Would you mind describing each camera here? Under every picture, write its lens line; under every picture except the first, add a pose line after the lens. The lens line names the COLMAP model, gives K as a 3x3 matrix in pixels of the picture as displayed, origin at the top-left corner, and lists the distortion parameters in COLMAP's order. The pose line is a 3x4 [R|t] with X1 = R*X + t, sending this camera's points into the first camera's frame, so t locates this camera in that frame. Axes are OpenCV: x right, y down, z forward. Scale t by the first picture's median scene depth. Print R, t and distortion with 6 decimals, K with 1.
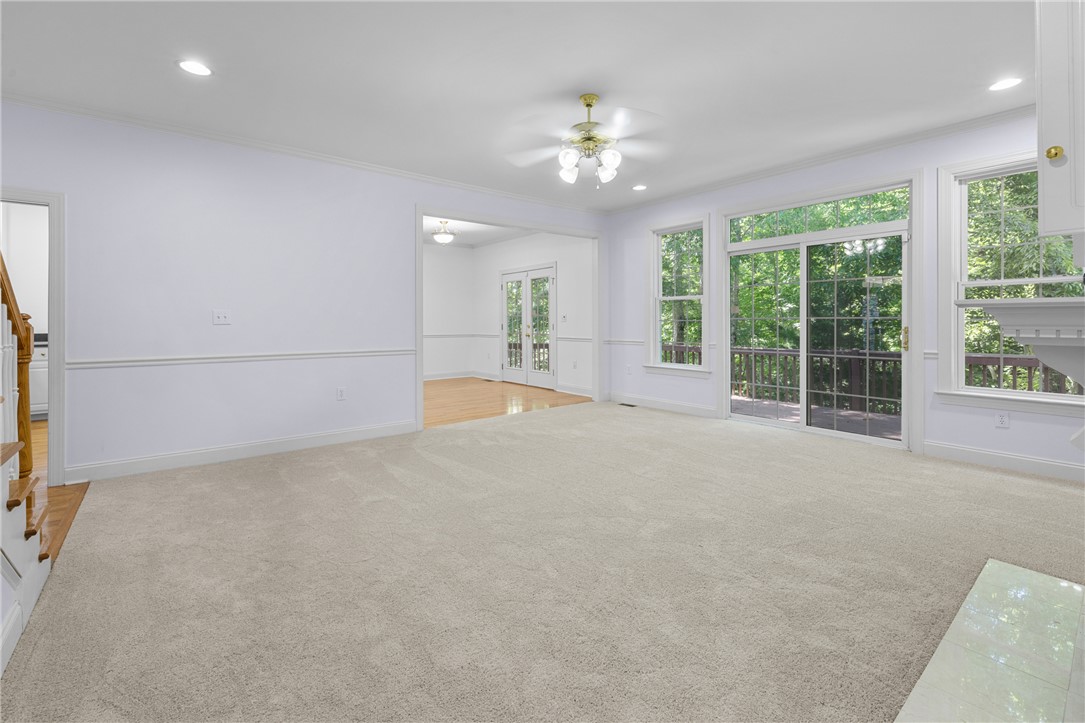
lens RADIAL K [[467.0, 0, 540.1], [0, 467.0, 326.1], [0, 0, 1]] dist [-0.001077, -0.000202]
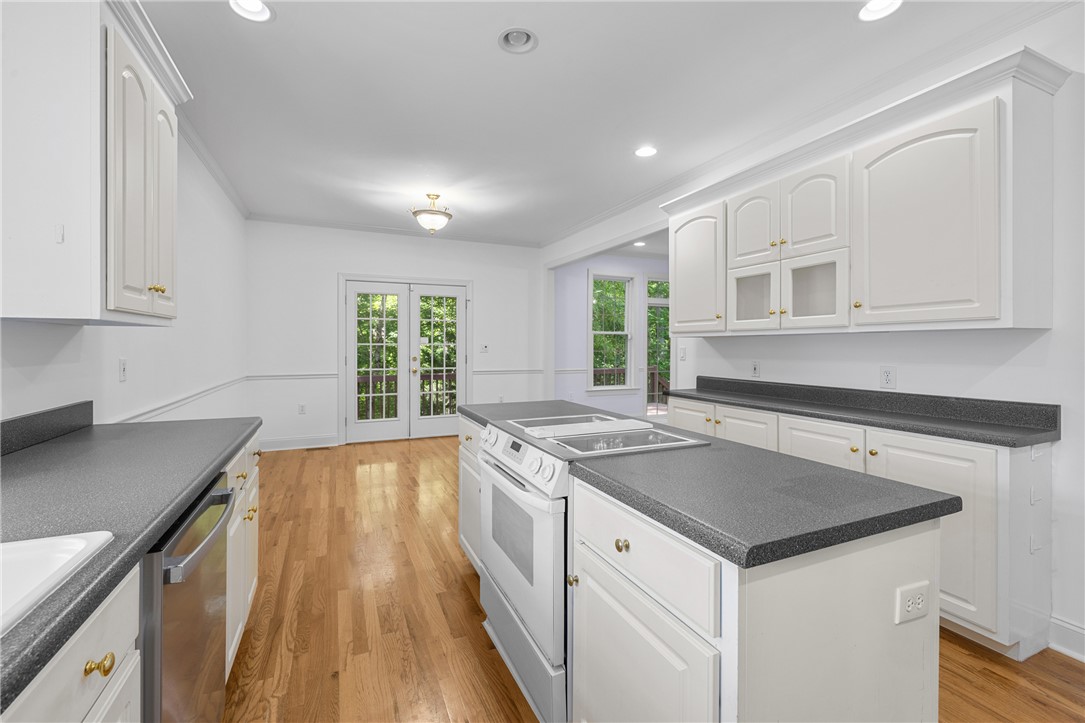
lens RADIAL K [[461.8, 0, 538.3], [0, 461.8, 341.2], [0, 0, 1]] dist [-0.001100, -0.000270]
pose [[0.250726, 0.009938, 0.968007, -0.900221], [0.003650, 0.999930, -0.011211, -0.023181], [-0.968051, 0.006344, 0.250672, 0.828050]]
